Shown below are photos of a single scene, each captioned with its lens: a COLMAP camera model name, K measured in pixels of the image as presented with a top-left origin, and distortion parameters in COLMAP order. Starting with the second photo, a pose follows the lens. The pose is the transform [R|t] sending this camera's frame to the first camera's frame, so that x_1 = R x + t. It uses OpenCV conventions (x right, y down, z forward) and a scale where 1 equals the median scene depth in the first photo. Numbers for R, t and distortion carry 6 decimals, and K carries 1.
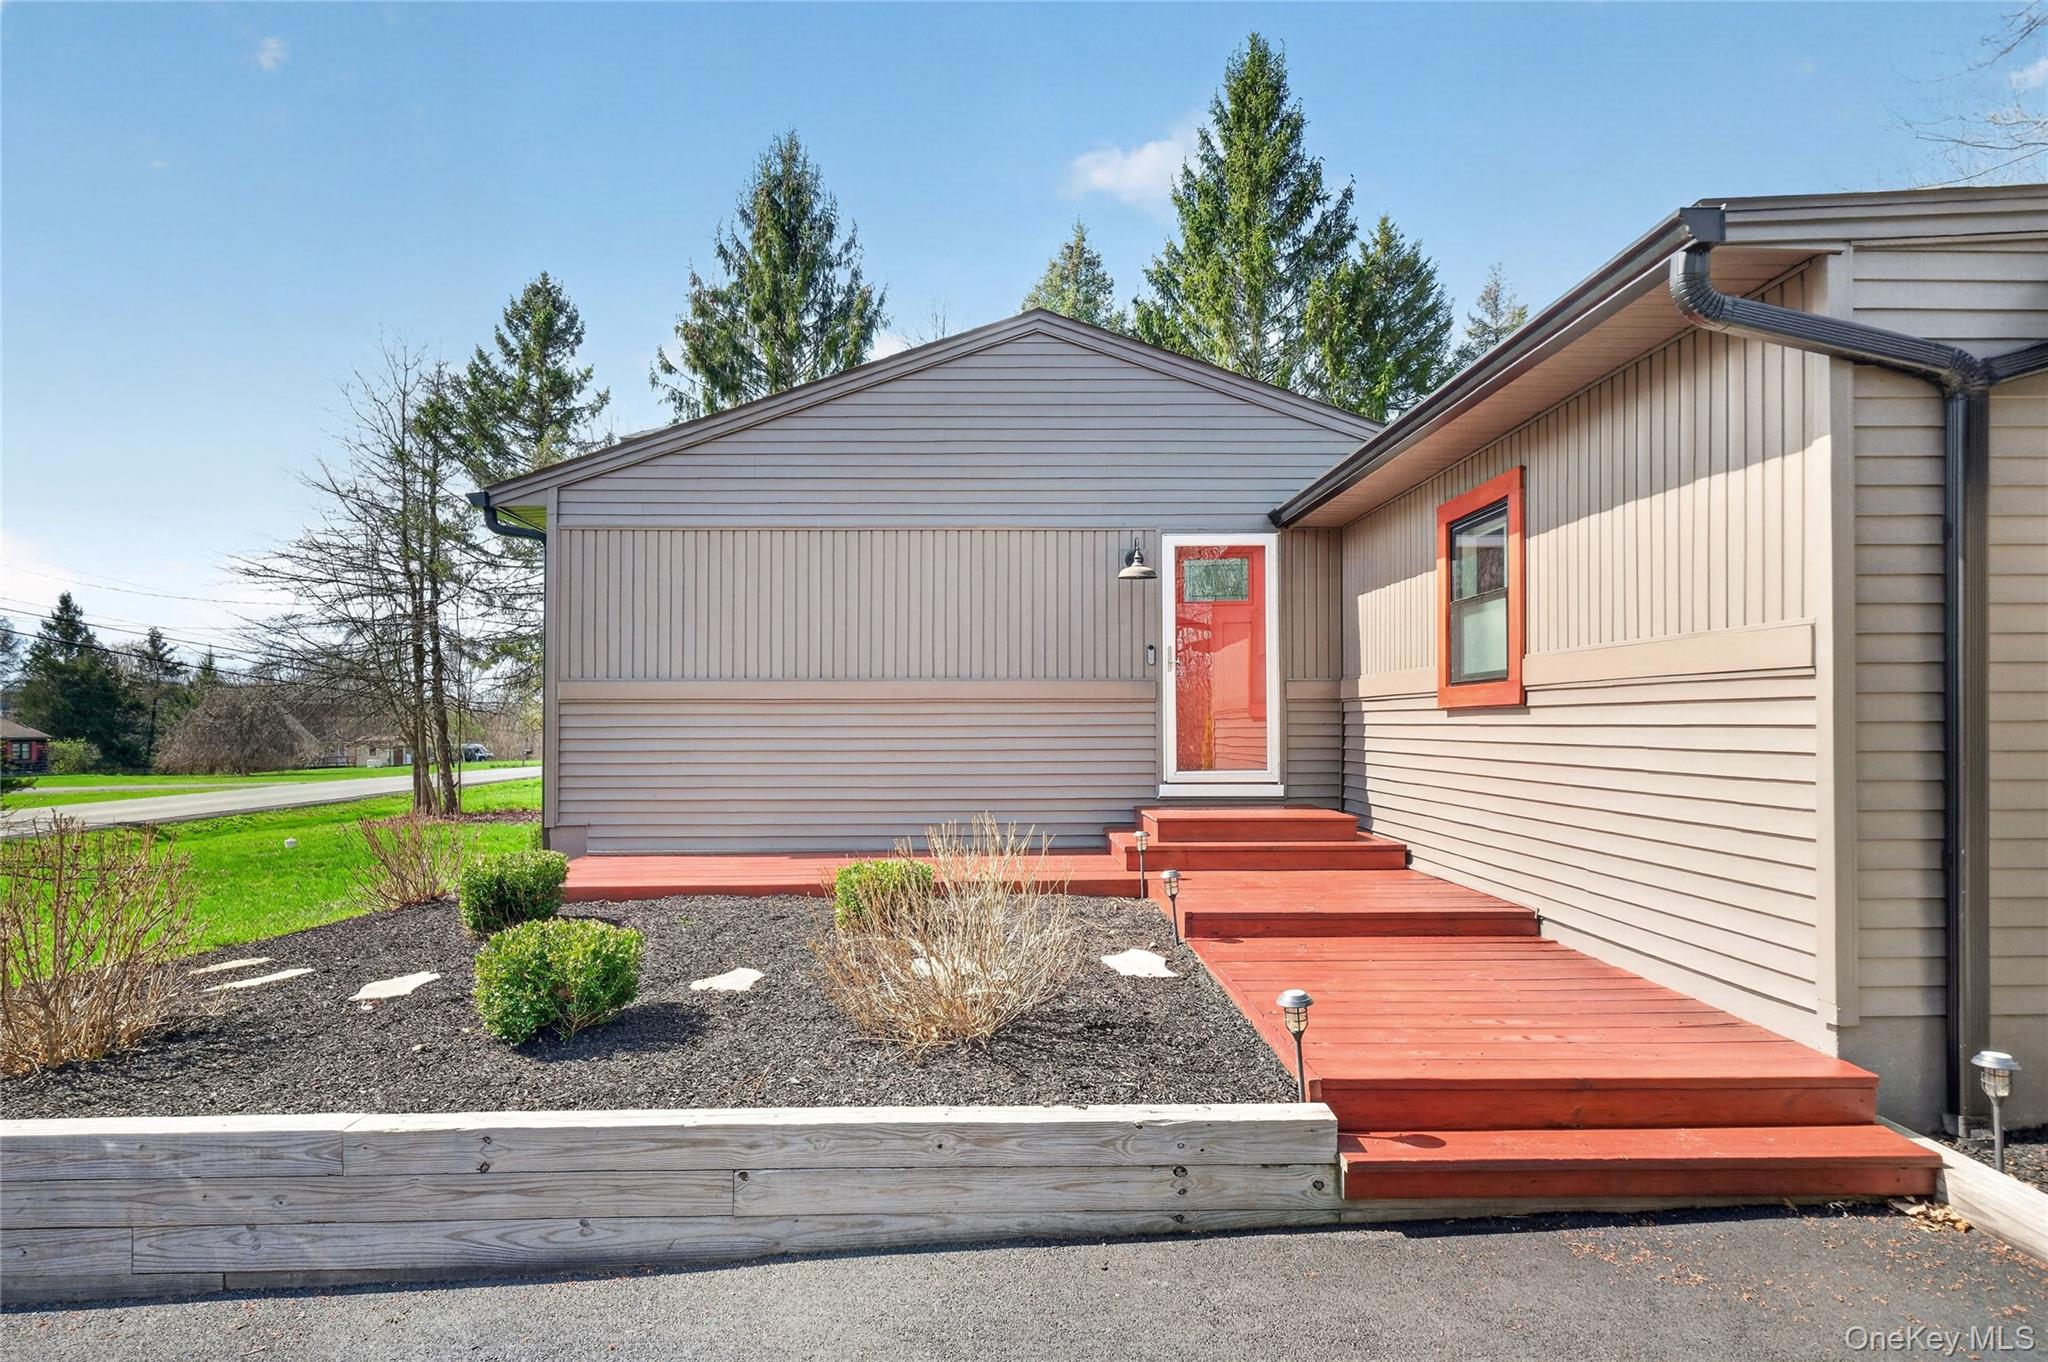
lens RADIAL K [[1128.7, 0, 1024.1], [0, 1128.7, 708.2], [0, 0, 1]] dist [0.008594, 0.000029]
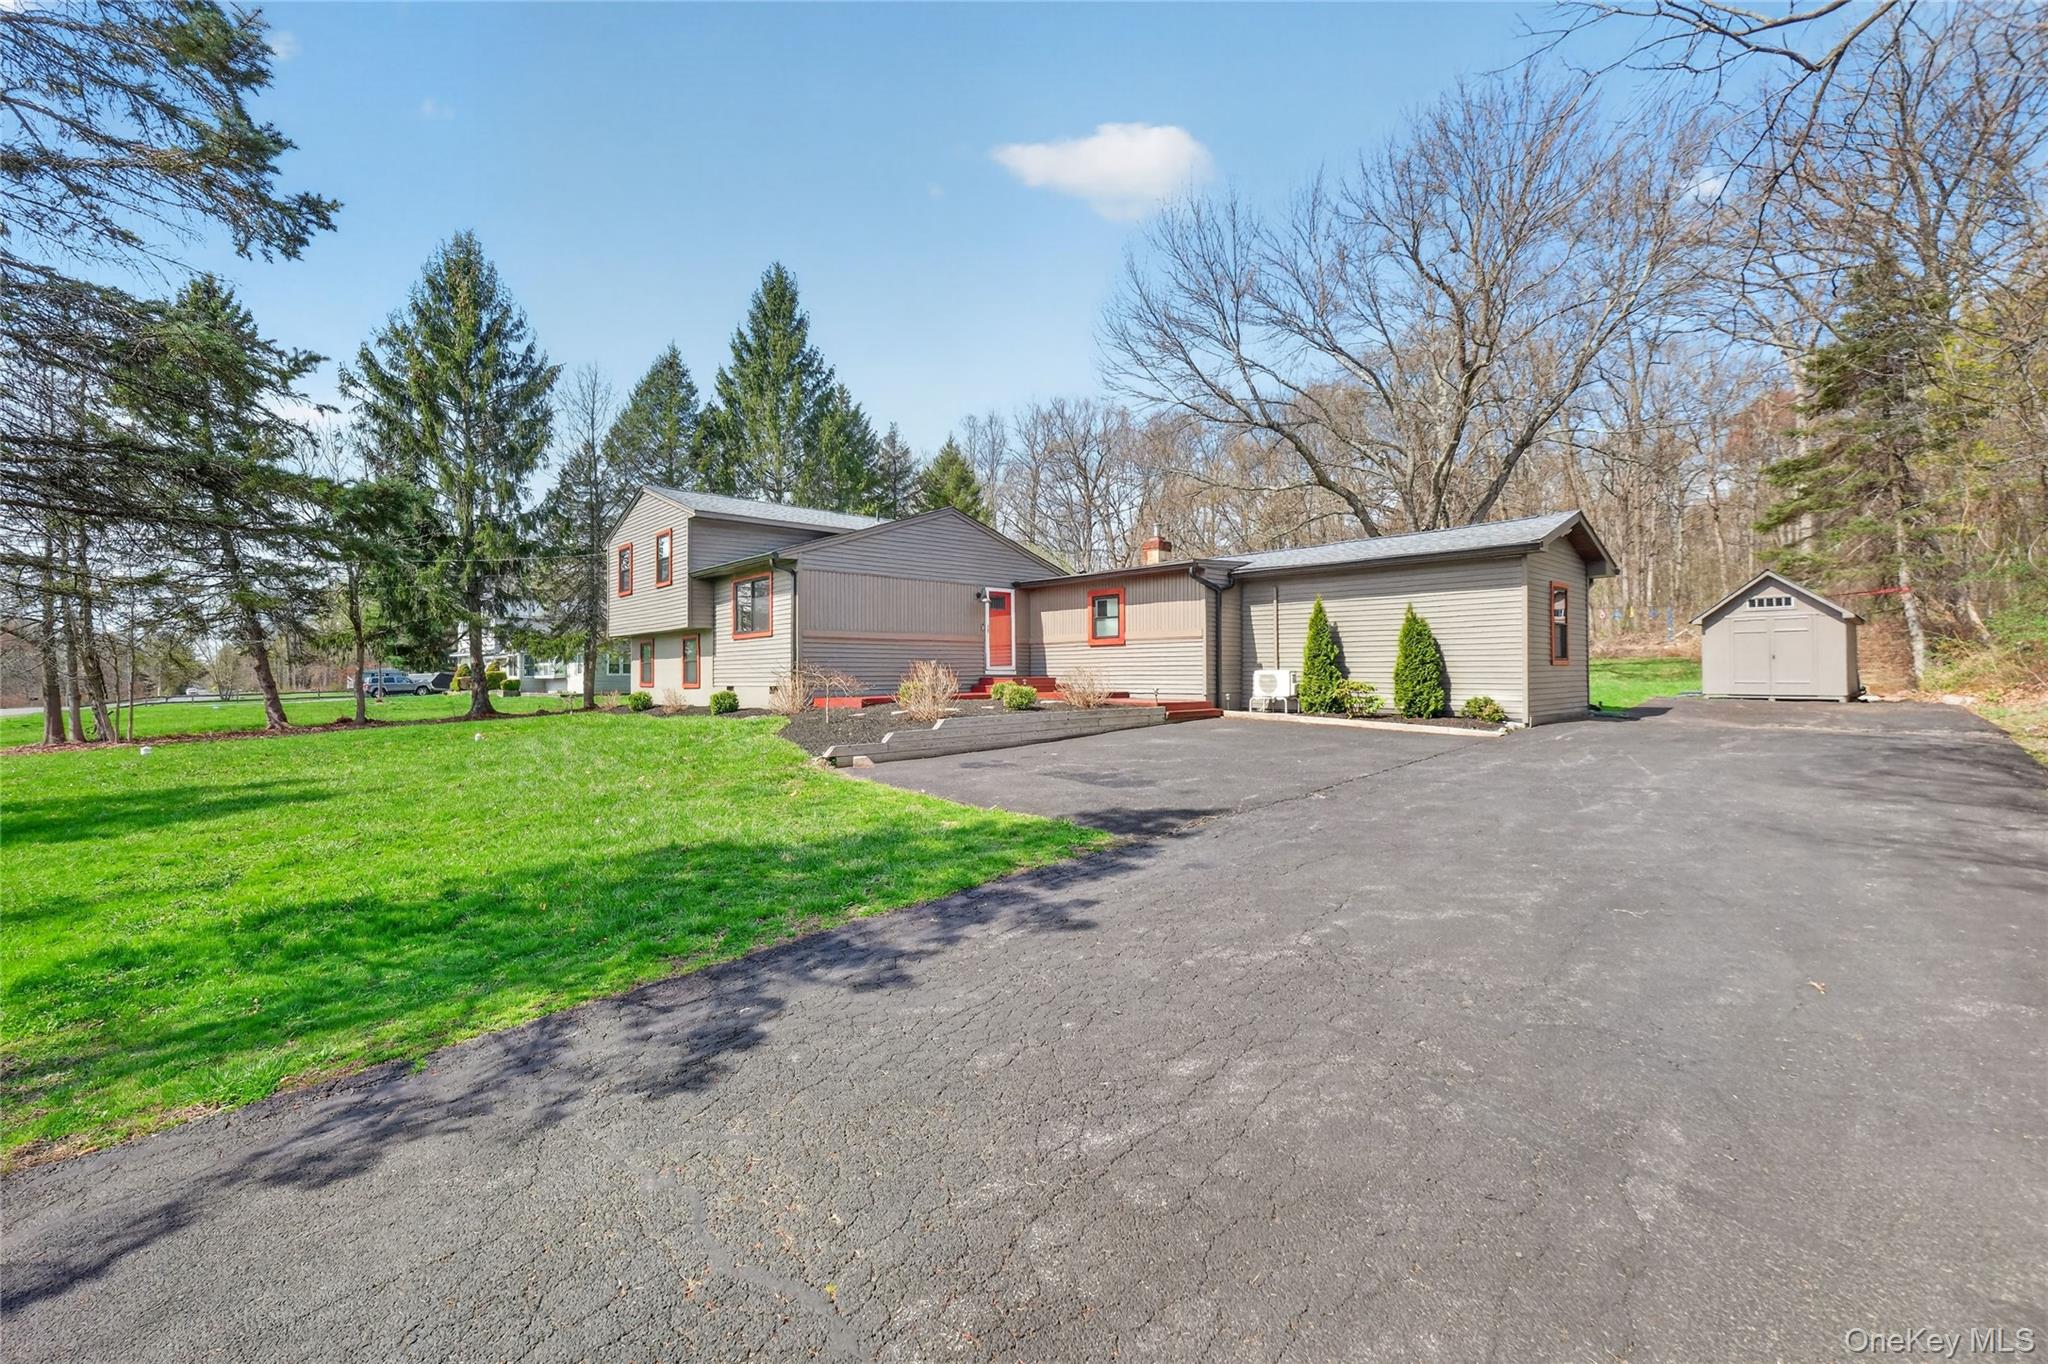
lens RADIAL K [[813.7, 0, 1029.5], [0, 813.7, 660.2], [0, 0, 1]] dist [0.003677, -0.000006]
pose [[0.753180, 0.008884, 0.657754, -1.216134], [-0.006234, 0.999960, -0.006366, 0.053041], [-0.657784, 0.000694, 0.753206, -0.707259]]
